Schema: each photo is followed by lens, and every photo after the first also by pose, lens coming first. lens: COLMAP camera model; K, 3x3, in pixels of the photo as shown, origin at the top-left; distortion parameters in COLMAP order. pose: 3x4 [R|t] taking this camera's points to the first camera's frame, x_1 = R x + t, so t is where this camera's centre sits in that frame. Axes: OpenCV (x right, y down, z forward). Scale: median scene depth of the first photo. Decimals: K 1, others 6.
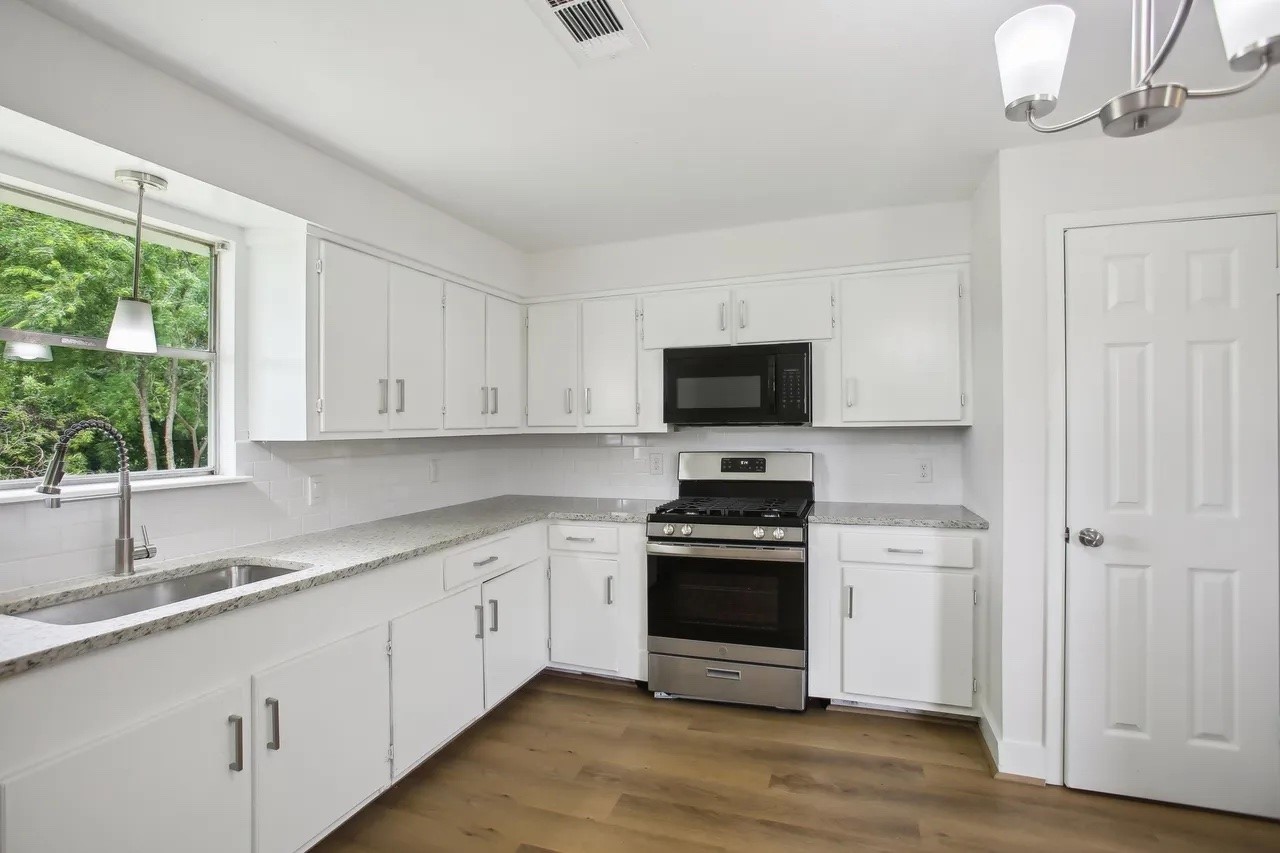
lens RADIAL K [[625.7, 0, 631.7], [0, 625.7, 430.2], [0, 0, 1]] dist [-0.071239, 0.031882]
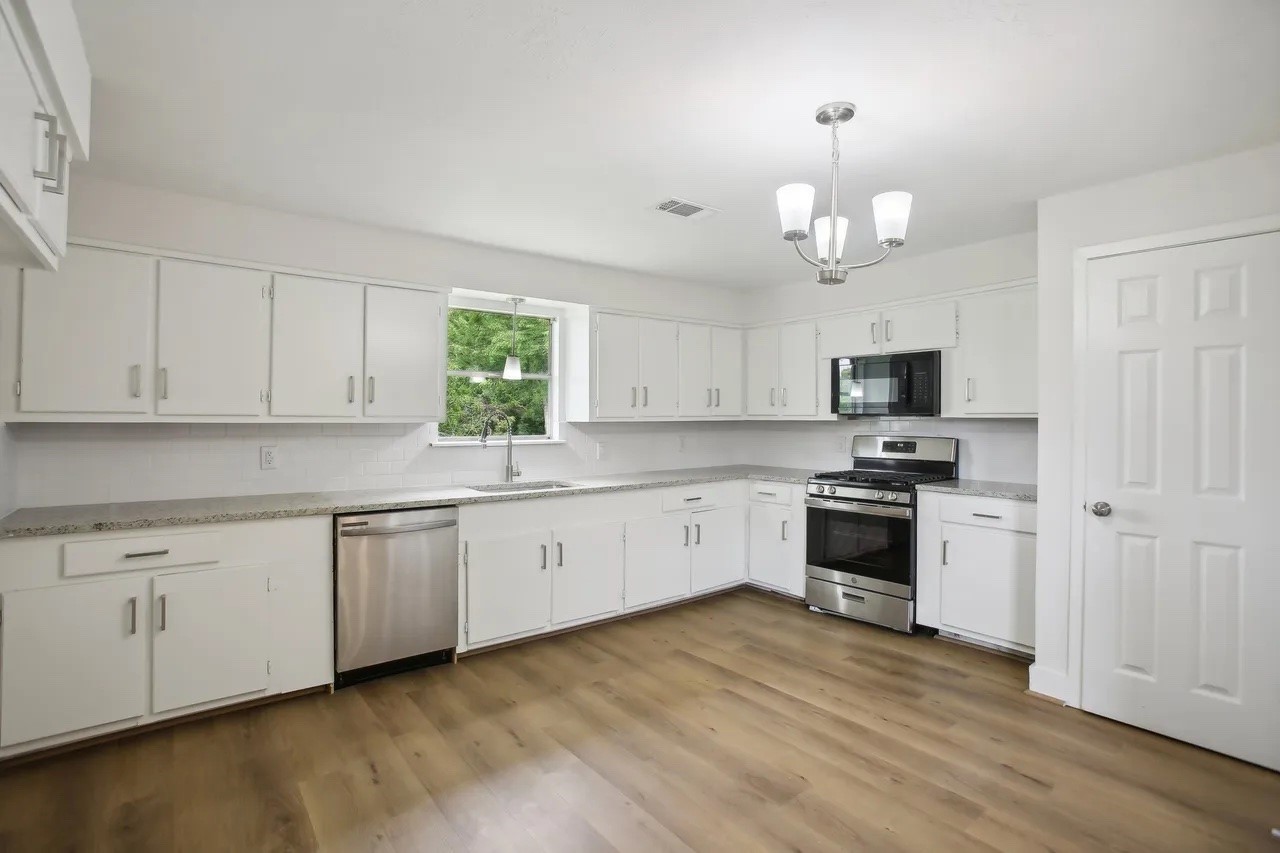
lens RADIAL K [[625.7, 0, 631.7], [0, 625.7, 430.2], [0, 0, 1]] dist [-0.071239, 0.031882]
pose [[0.847331, 0.020404, -0.530673, 0.484377], [-0.009560, 0.999686, 0.023172, -0.002810], [0.530979, -0.014561, 0.847260, -0.446923]]
